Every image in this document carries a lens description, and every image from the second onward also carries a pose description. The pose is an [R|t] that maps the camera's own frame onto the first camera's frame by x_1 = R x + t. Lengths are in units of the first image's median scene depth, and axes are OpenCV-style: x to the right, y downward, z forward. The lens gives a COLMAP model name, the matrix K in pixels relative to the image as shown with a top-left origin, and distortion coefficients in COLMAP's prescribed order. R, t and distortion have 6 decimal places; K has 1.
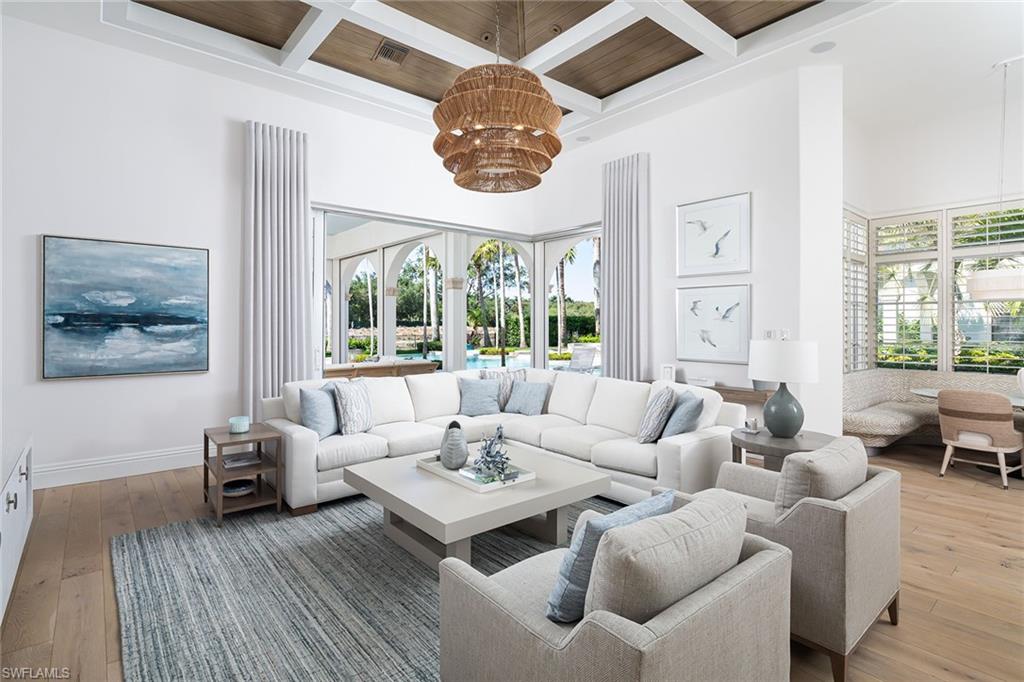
lens RADIAL K [[498.5, 0, 511.2], [0, 498.5, 320.8], [0, 0, 1]] dist [0.001933, 0.000507]
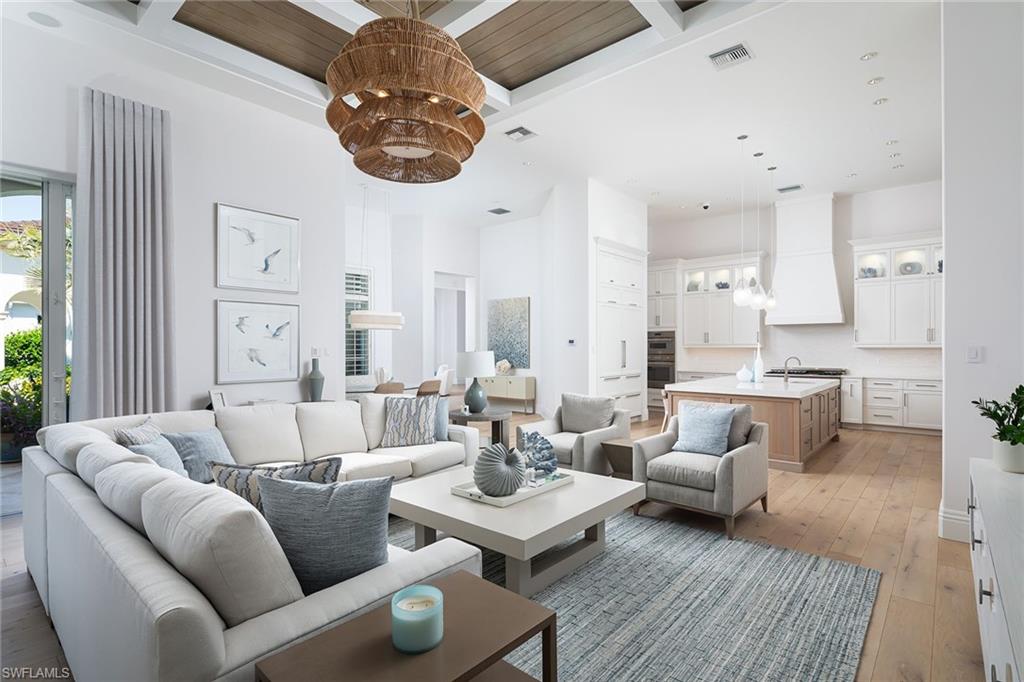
lens RADIAL K [[496.8, 0, 507.0], [0, 496.8, 347.5], [0, 0, 1]] dist [0.000851, 0.000466]
pose [[-0.146966, -0.001310, 0.989141, -0.732419], [-0.000432, 0.999999, 0.001260, 0.018205], [-0.989141, -0.000242, -0.146967, 0.812103]]
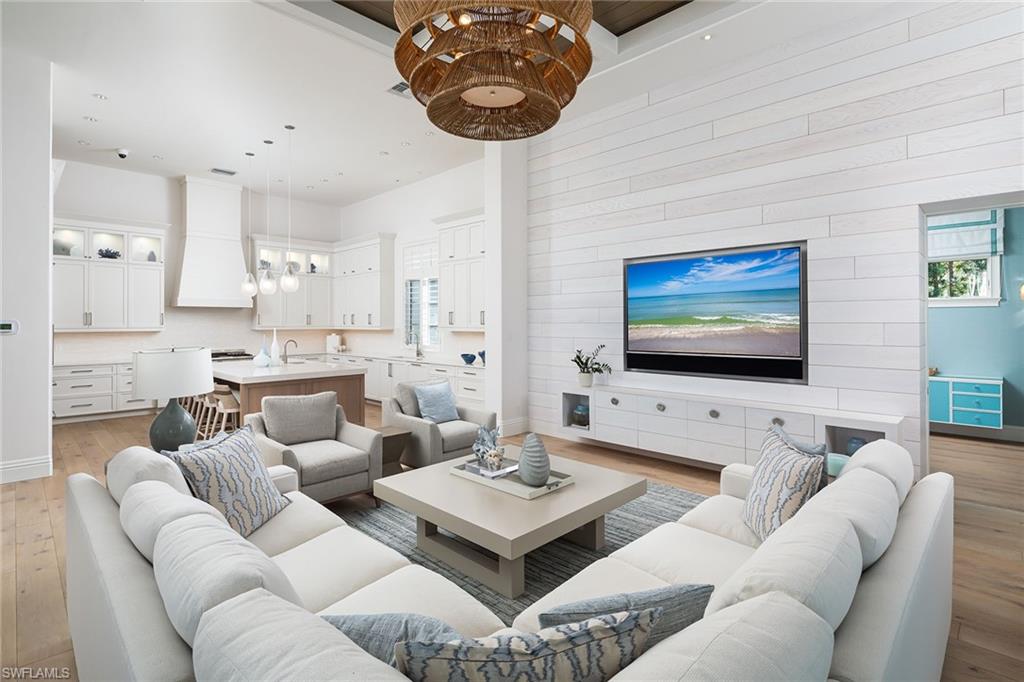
lens RADIAL K [[496.8, 0, 507.0], [0, 496.8, 347.5], [0, 0, 1]] dist [0.000851, 0.000466]
pose [[-0.996357, 0.006947, -0.085001, 0.054141], [0.003056, 0.998945, 0.045824, 0.001117], [0.085230, 0.045398, -0.995327, 1.460314]]
